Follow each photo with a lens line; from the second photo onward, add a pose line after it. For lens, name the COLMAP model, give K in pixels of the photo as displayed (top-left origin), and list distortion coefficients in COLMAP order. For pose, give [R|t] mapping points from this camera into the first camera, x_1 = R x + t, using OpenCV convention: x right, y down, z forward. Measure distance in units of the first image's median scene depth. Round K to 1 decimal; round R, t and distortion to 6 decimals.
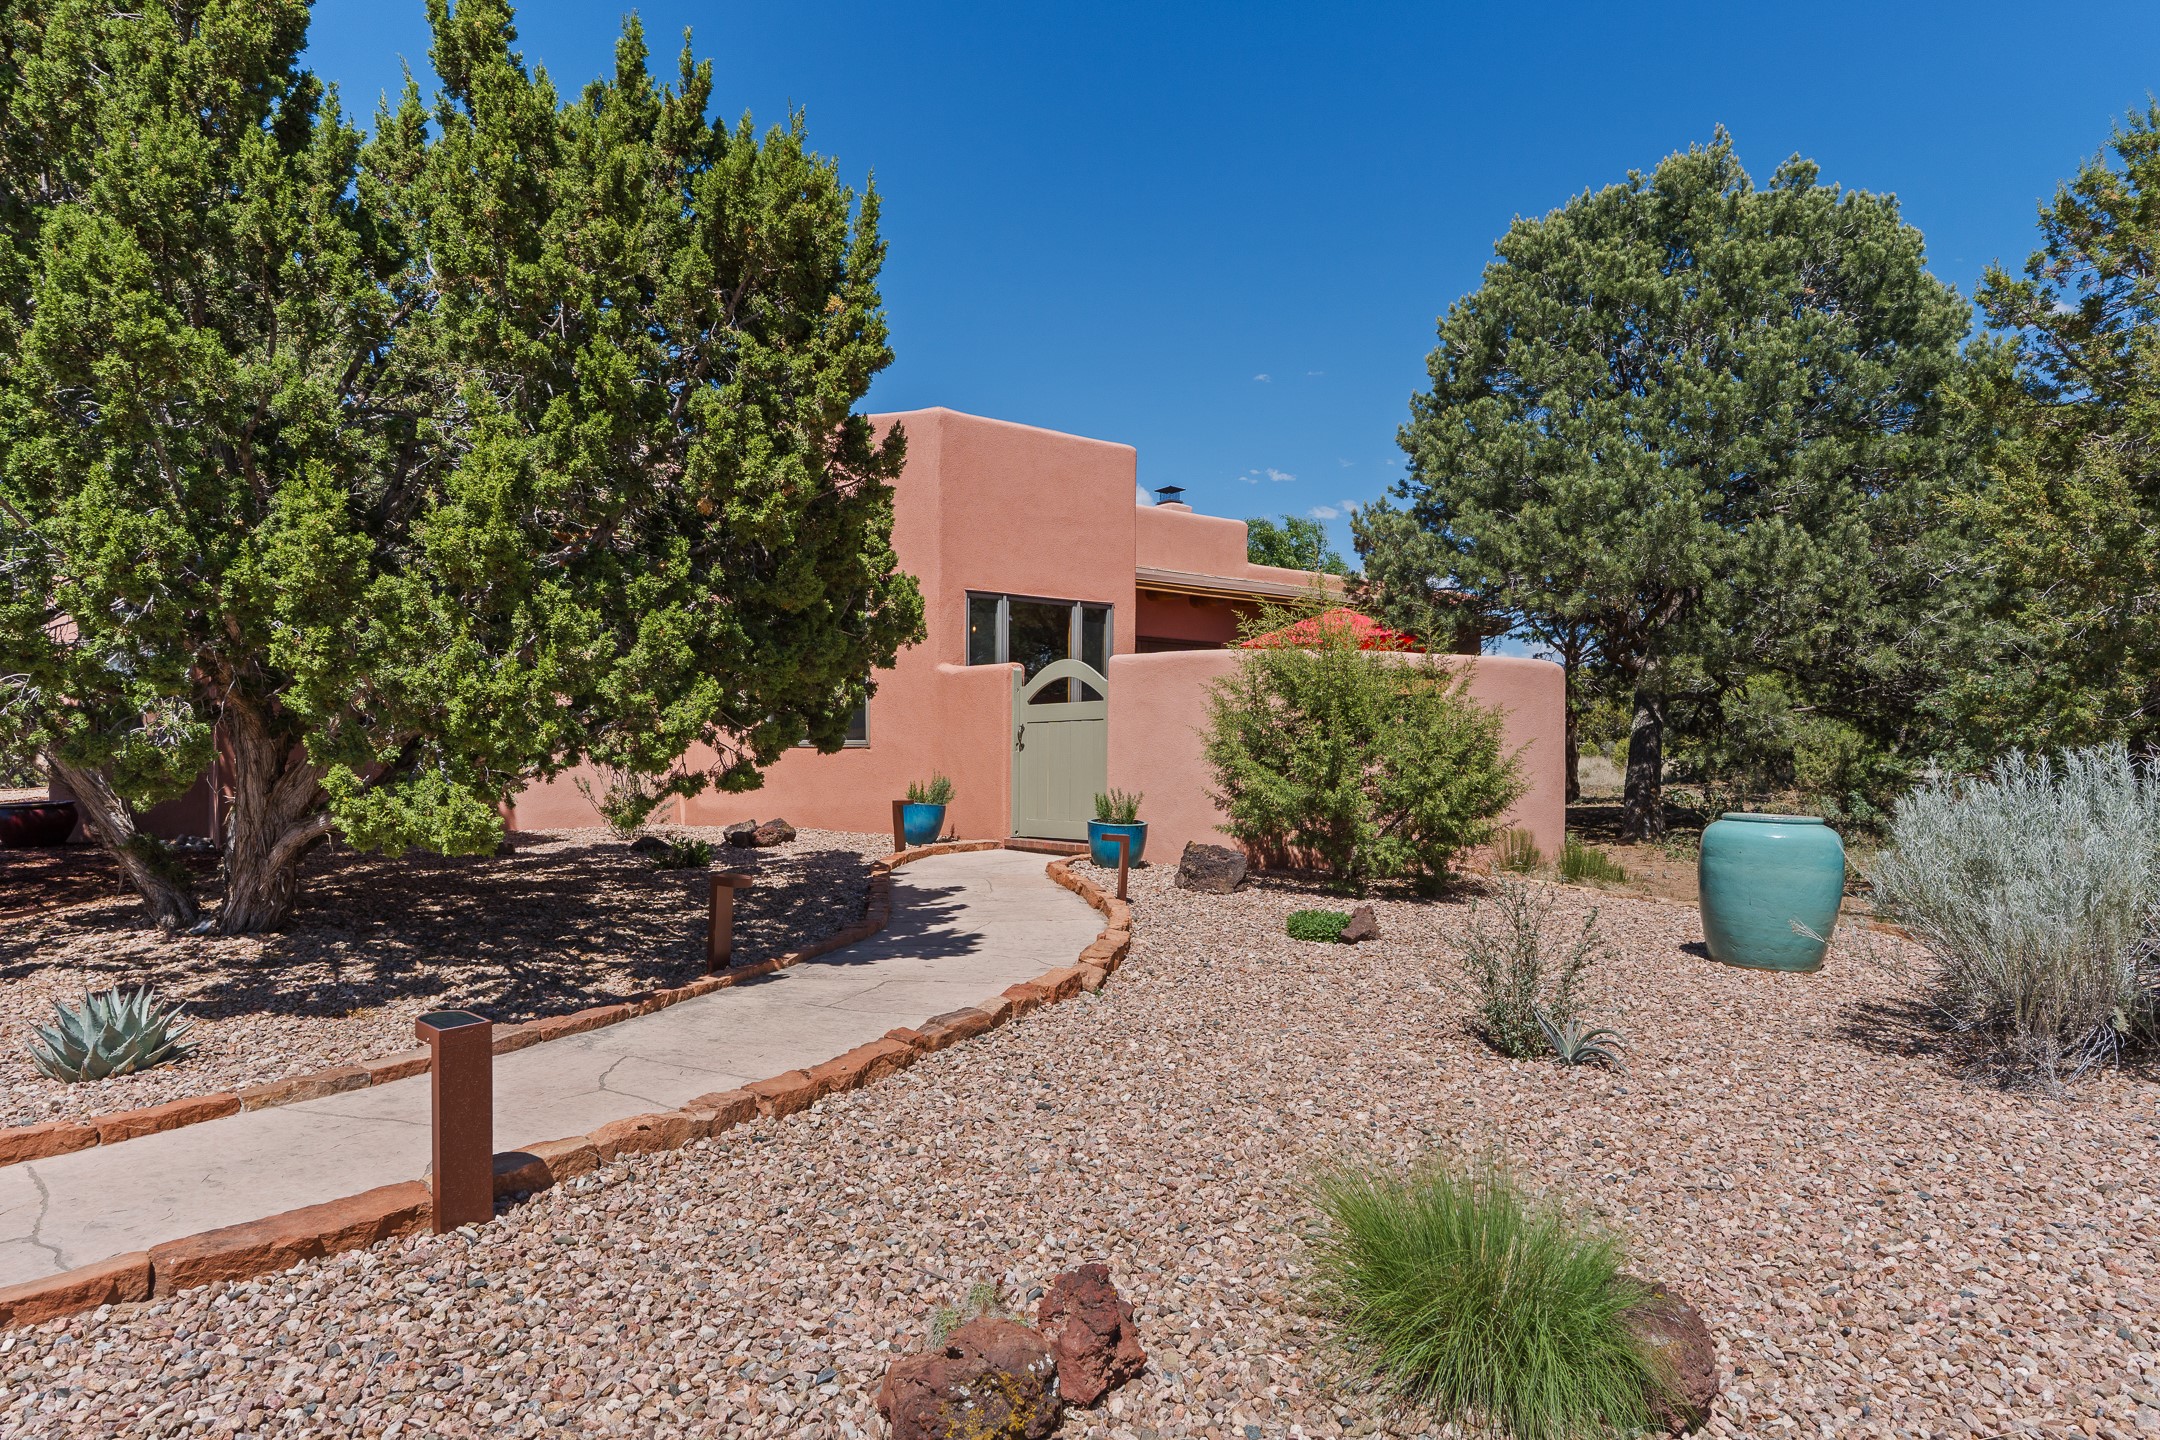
lens RADIAL K [[1319.1, 0, 1080.0], [0, 1319.1, 720.0], [0, 0, 1]] dist [0.001619, 0.000063]
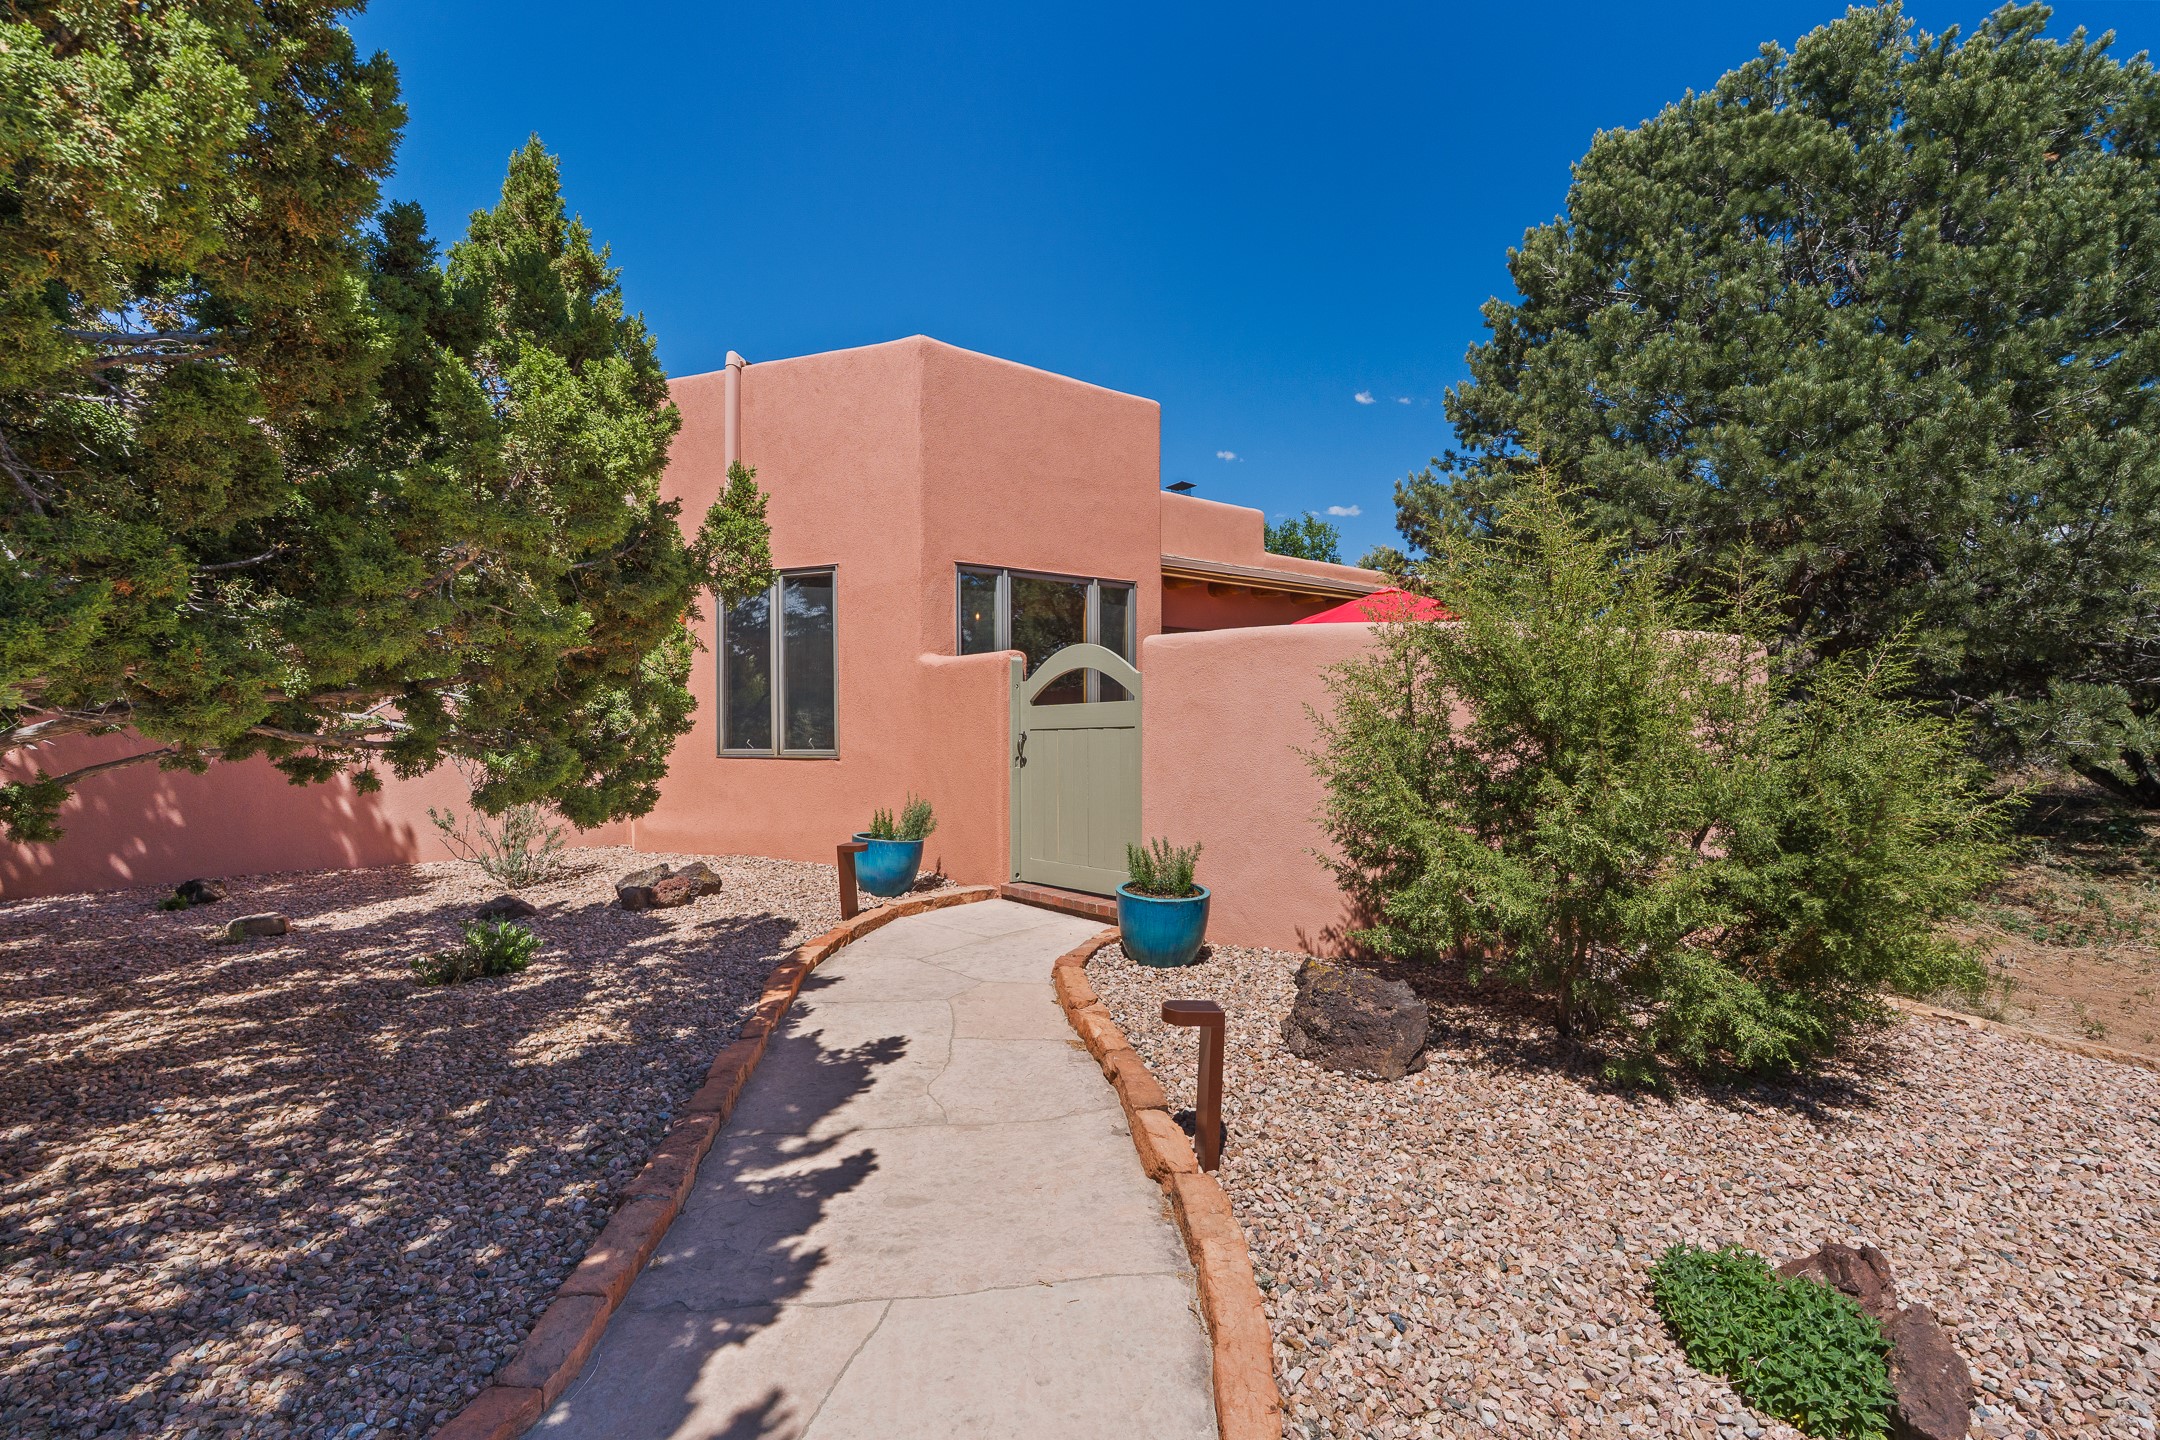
lens RADIAL K [[1009.8, 0, 1080.0], [0, 1009.8, 720.0], [0, 0, 1]] dist [-0.053426, 0.000069]
pose [[0.999879, -0.009646, -0.012220, -0.003975], [0.009830, 0.999838, 0.015054, -0.010939], [0.012073, -0.015172, 0.999812, 0.386933]]
